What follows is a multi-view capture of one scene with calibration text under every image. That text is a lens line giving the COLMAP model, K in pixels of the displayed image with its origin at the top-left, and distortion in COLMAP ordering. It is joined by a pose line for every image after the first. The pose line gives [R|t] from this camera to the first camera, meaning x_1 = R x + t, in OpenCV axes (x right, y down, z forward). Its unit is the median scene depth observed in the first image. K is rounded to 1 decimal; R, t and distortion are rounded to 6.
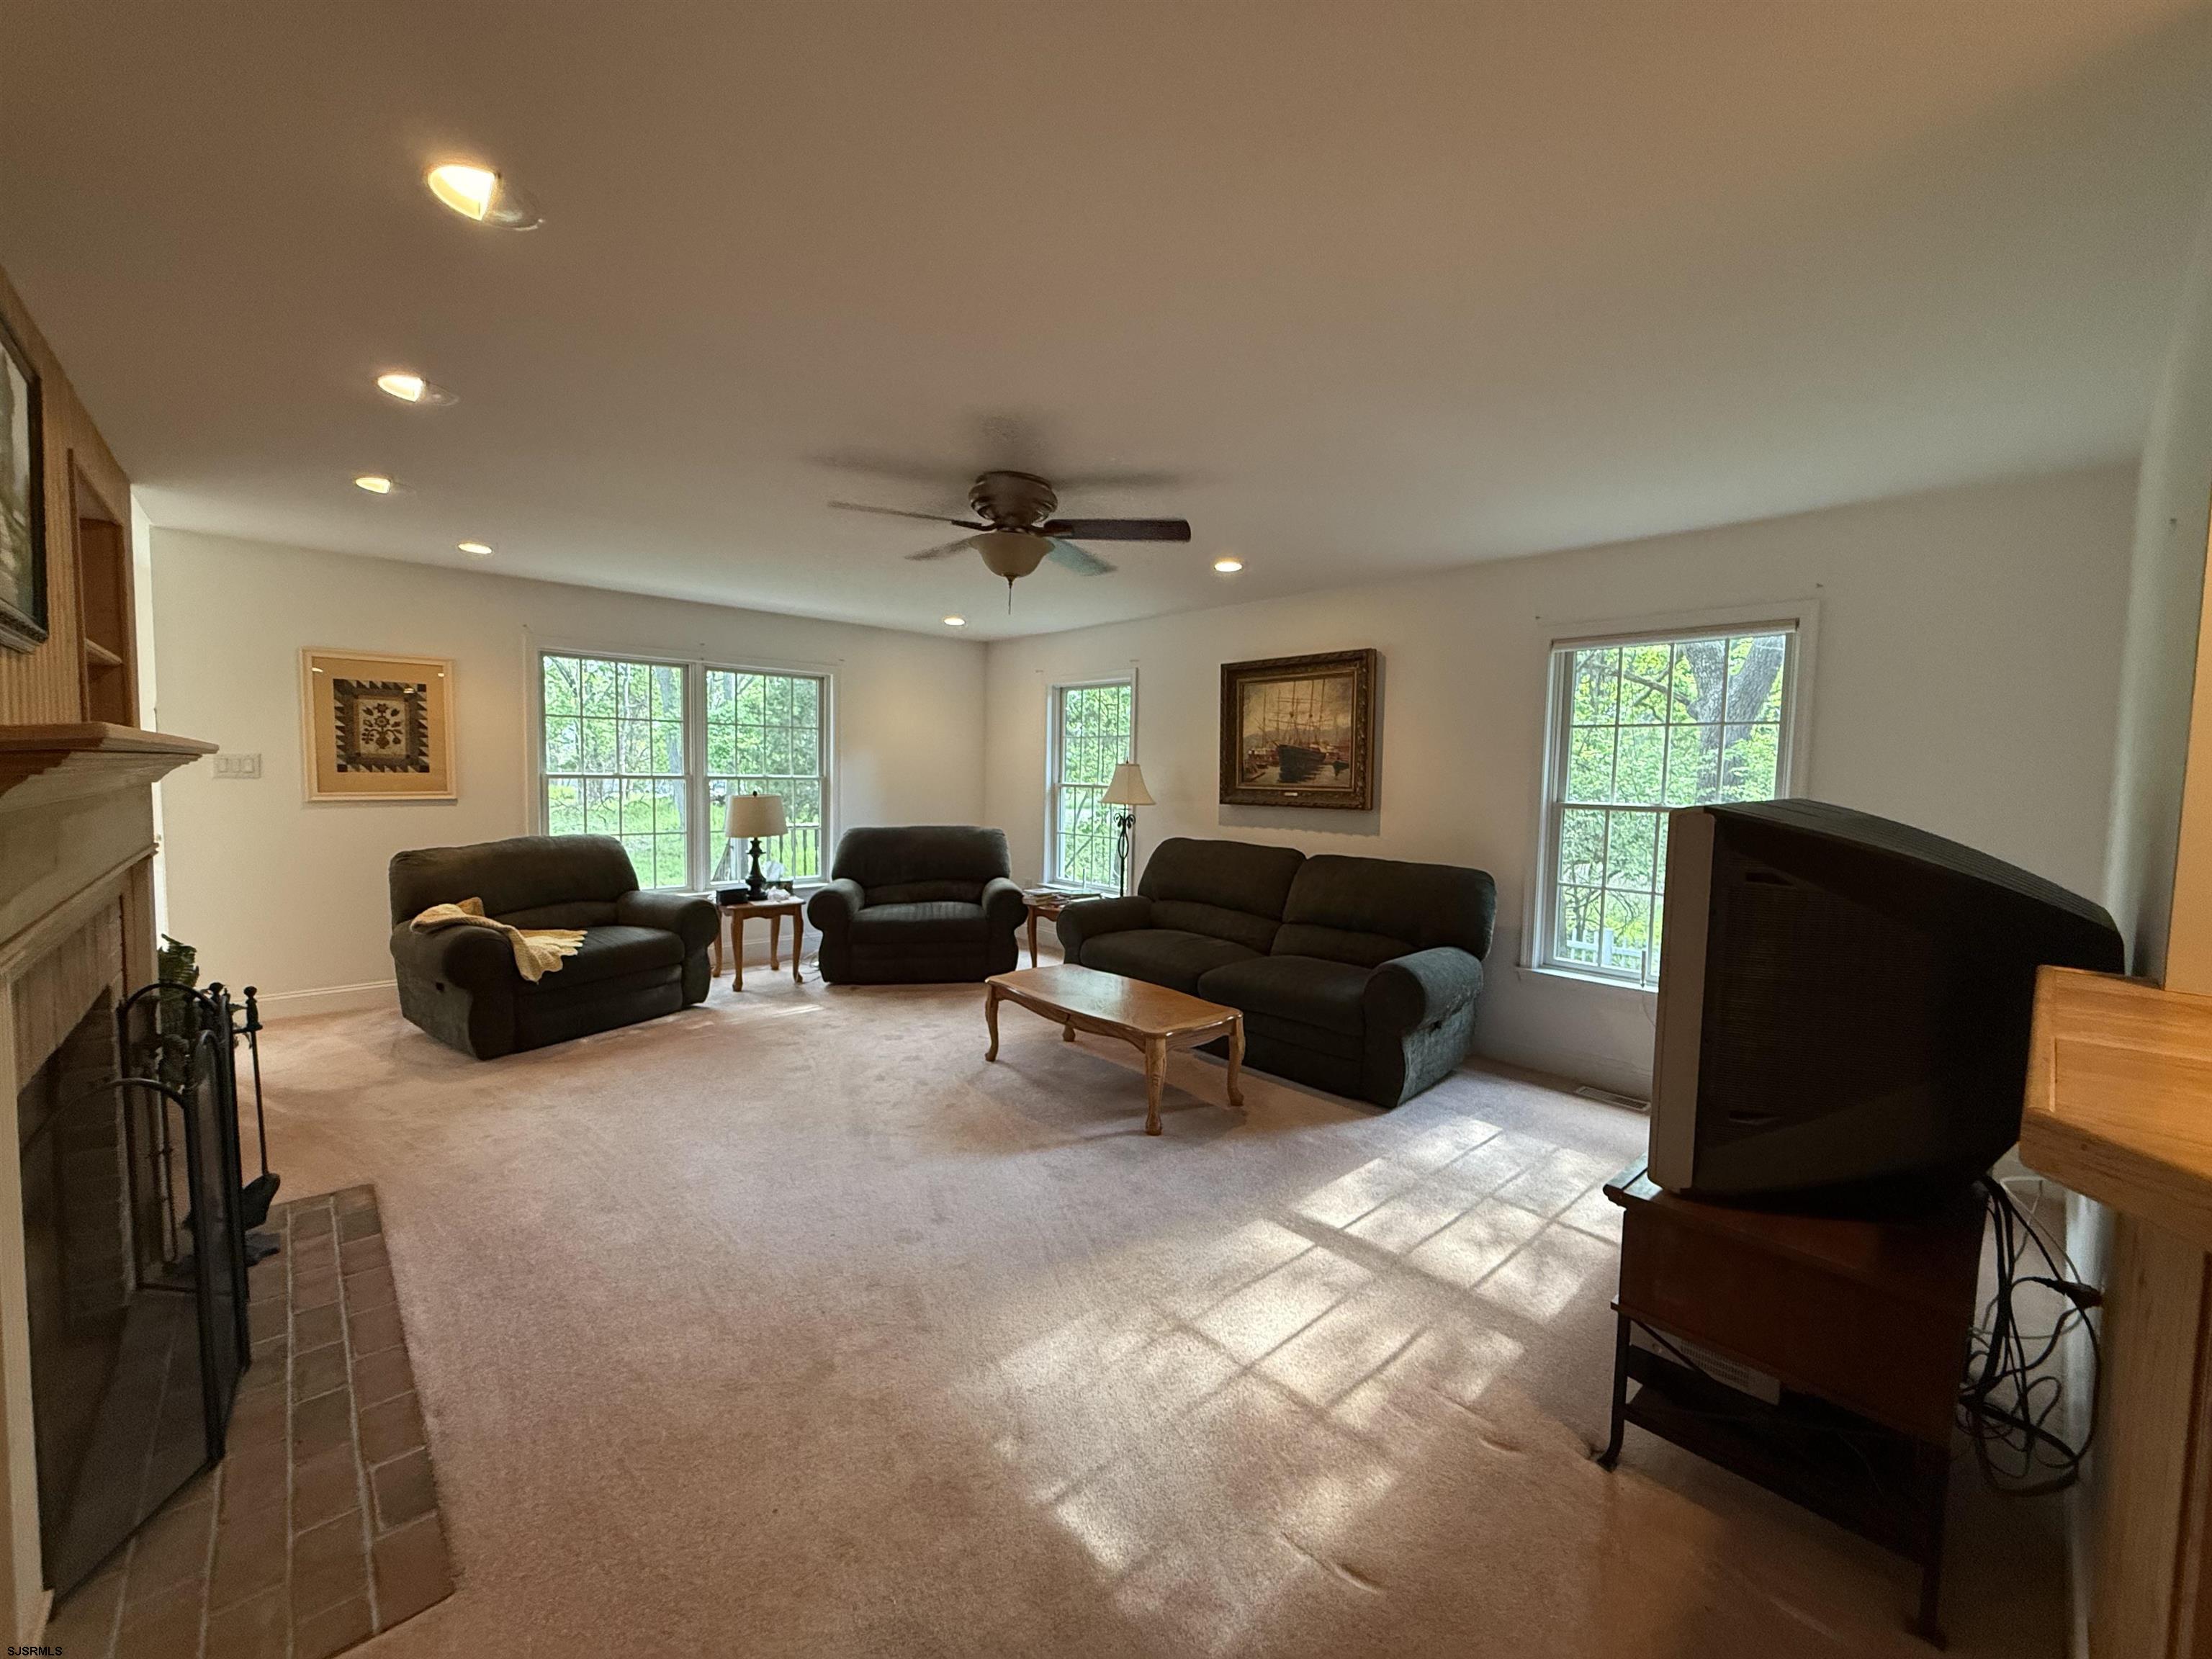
lens RADIAL K [[878.2, 0, 1107.1], [0, 878.2, 829.6], [0, 0, 1]] dist [-0.001885, 0.000846]
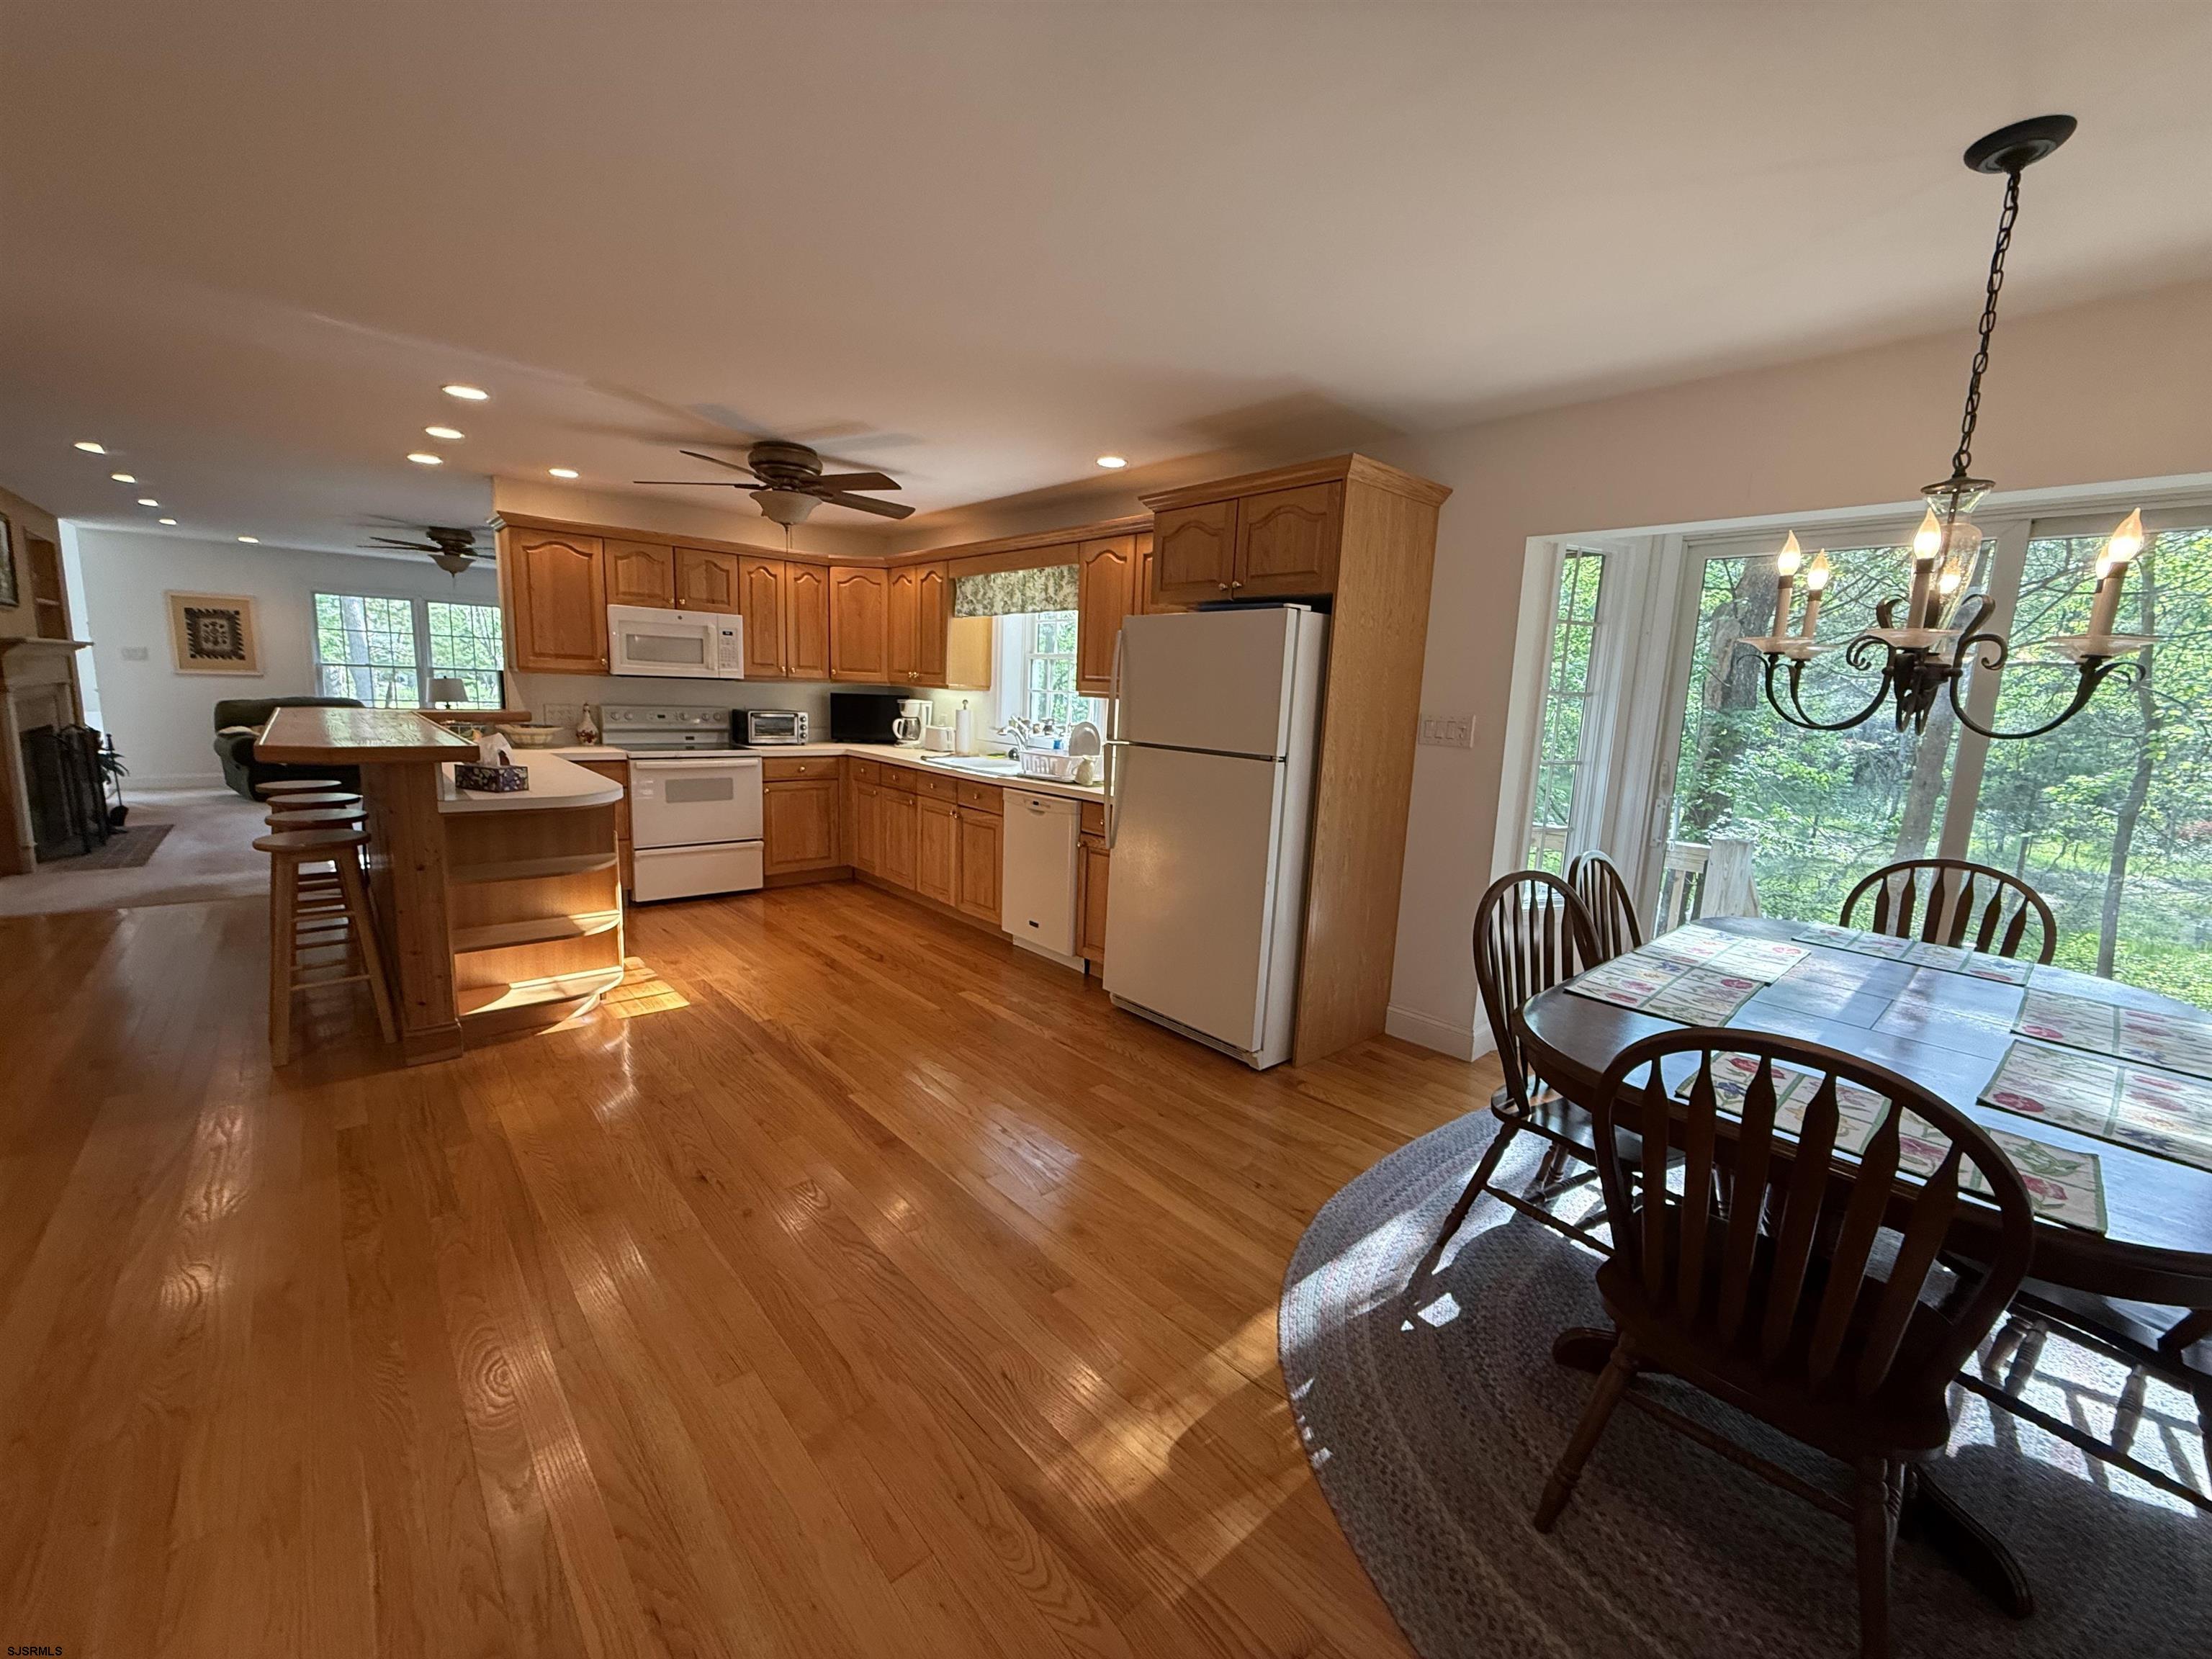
lens RADIAL K [[878.2, 0, 1105.9], [0, 878.2, 823.4], [0, 0, 1]] dist [-0.001885, 0.000846]
pose [[0.999510, 0.025240, -0.018536, 1.137564], [-0.023501, 0.995782, 0.088695, 0.075042], [0.020696, -0.088216, 0.995886, -0.872349]]
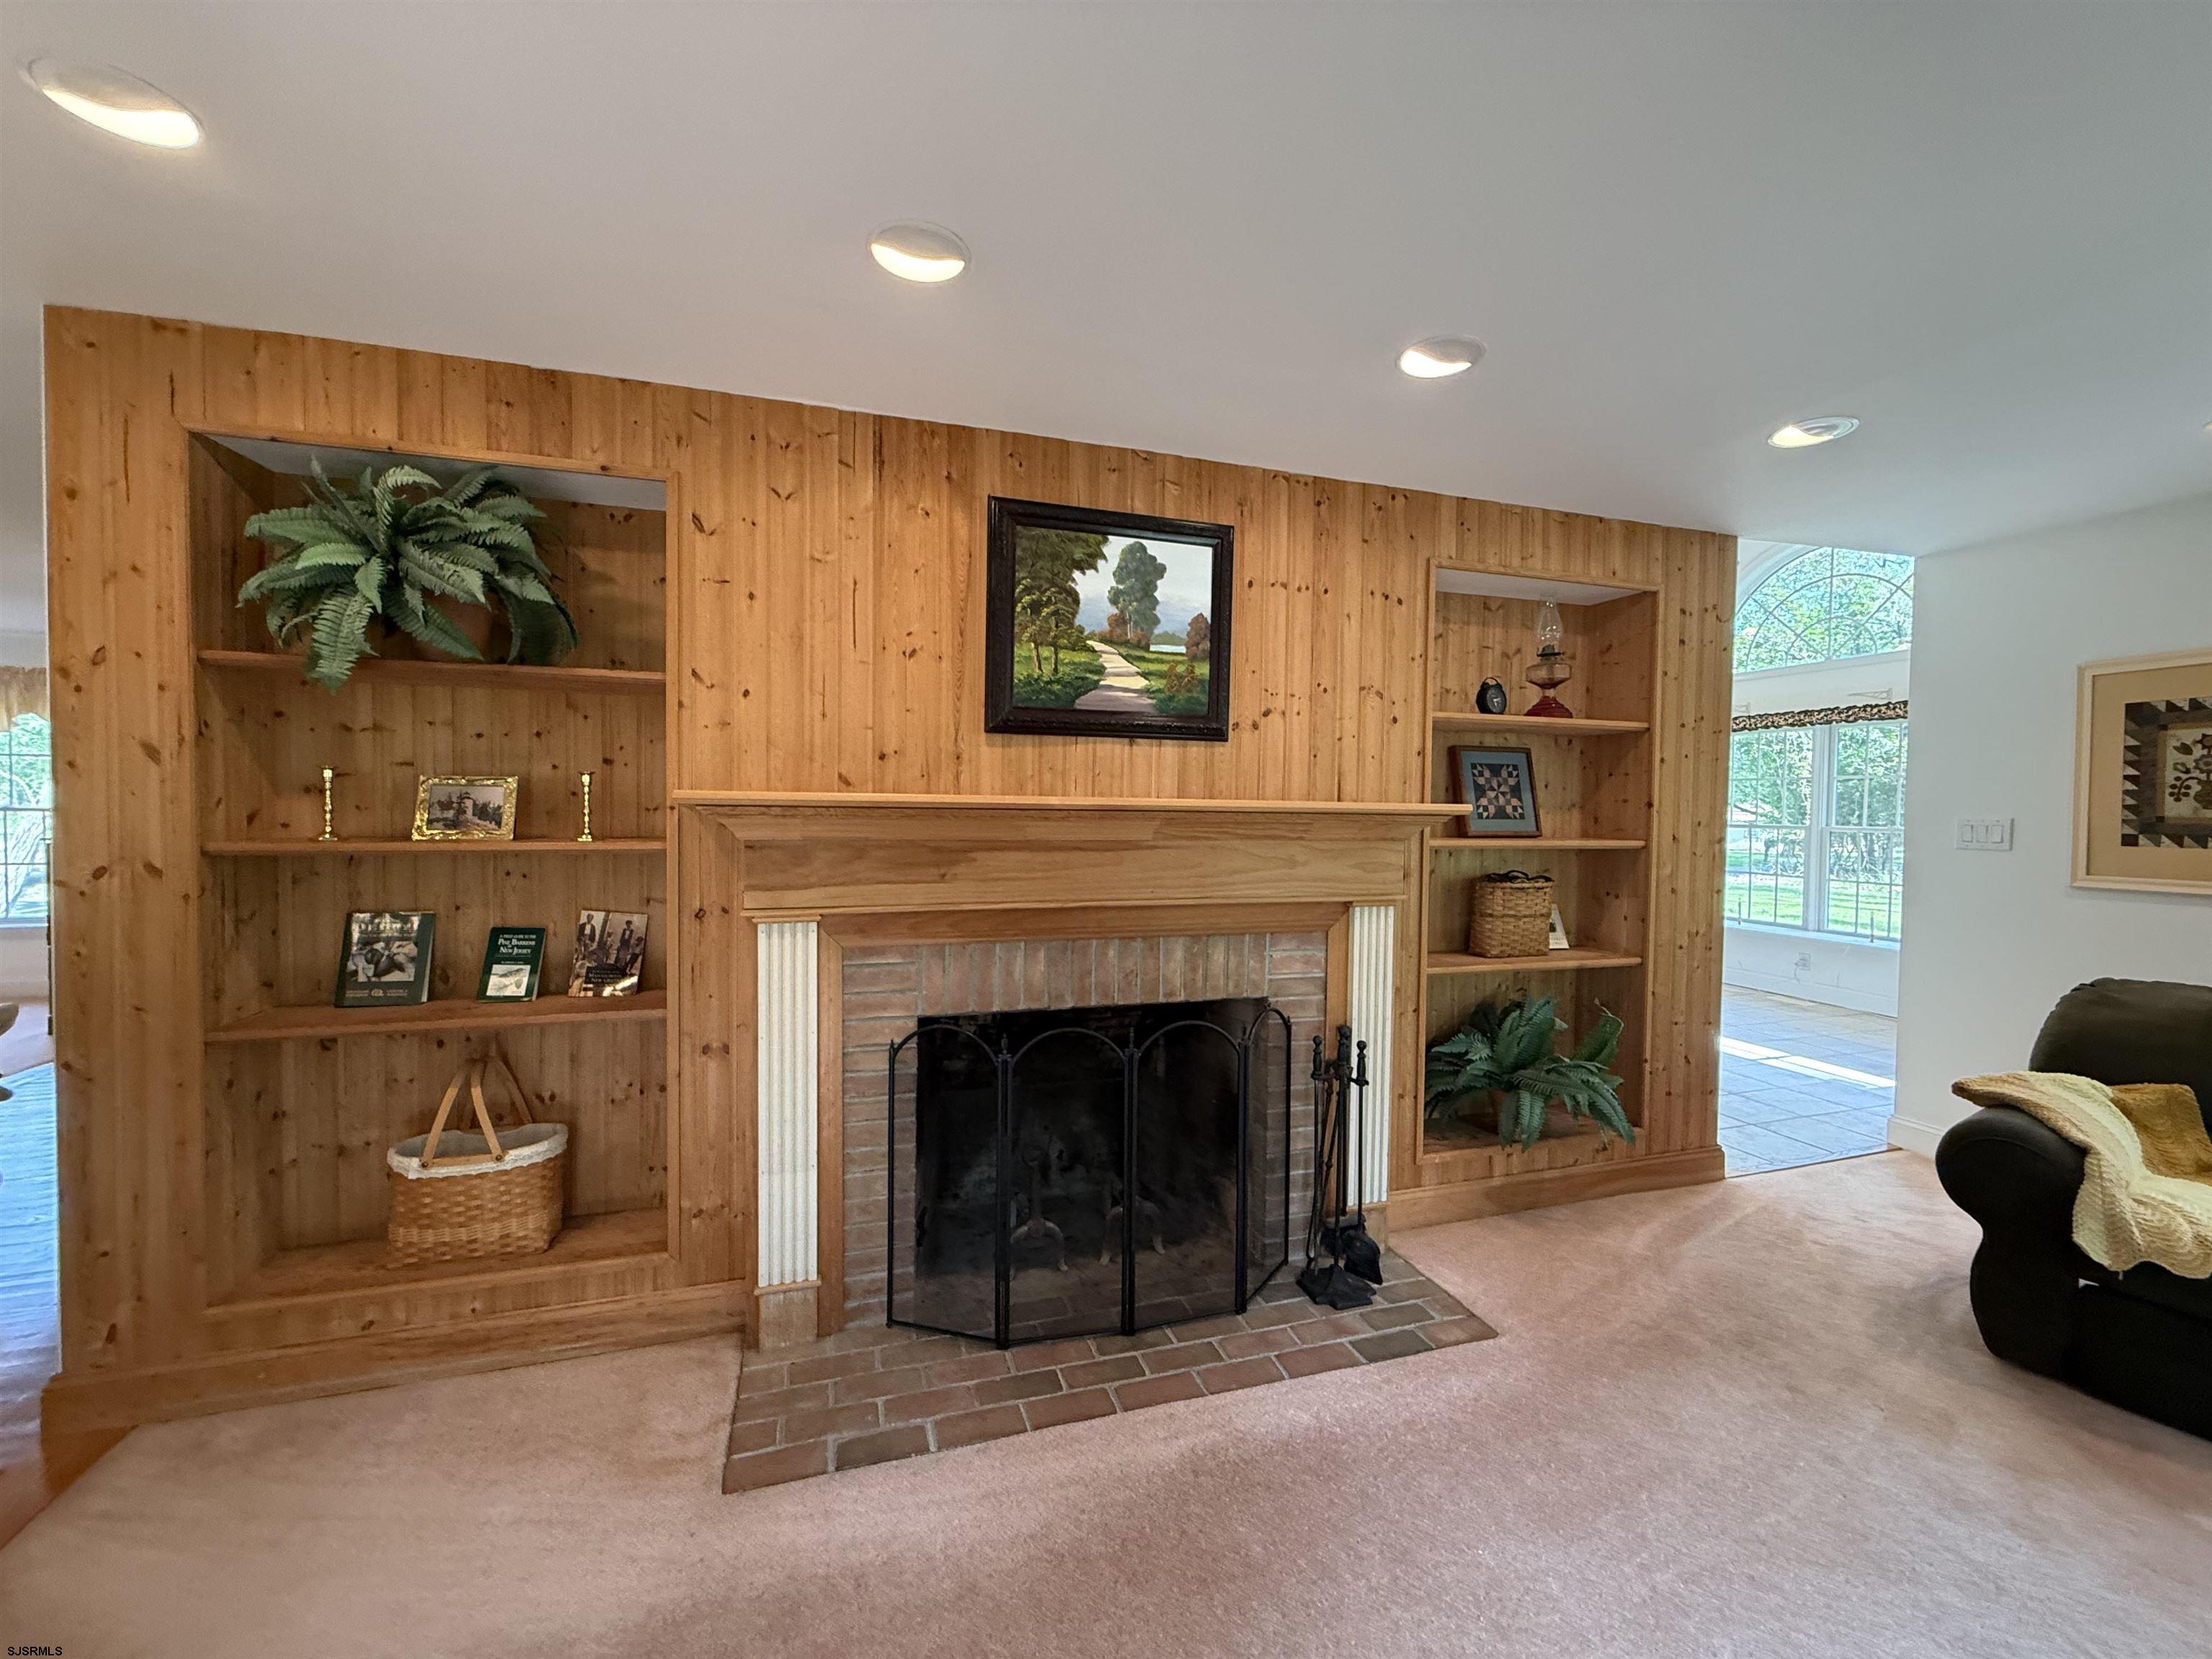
lens RADIAL K [[878.2, 0, 1106.2], [0, 878.2, 827.5], [0, 0, 1]] dist [-0.001885, 0.000846]
pose [[-0.432808, -0.001356, -0.901485, 0.036369], [-0.082140, 0.995898, 0.037938, -0.042113], [0.897736, 0.090467, -0.431145, 0.604667]]
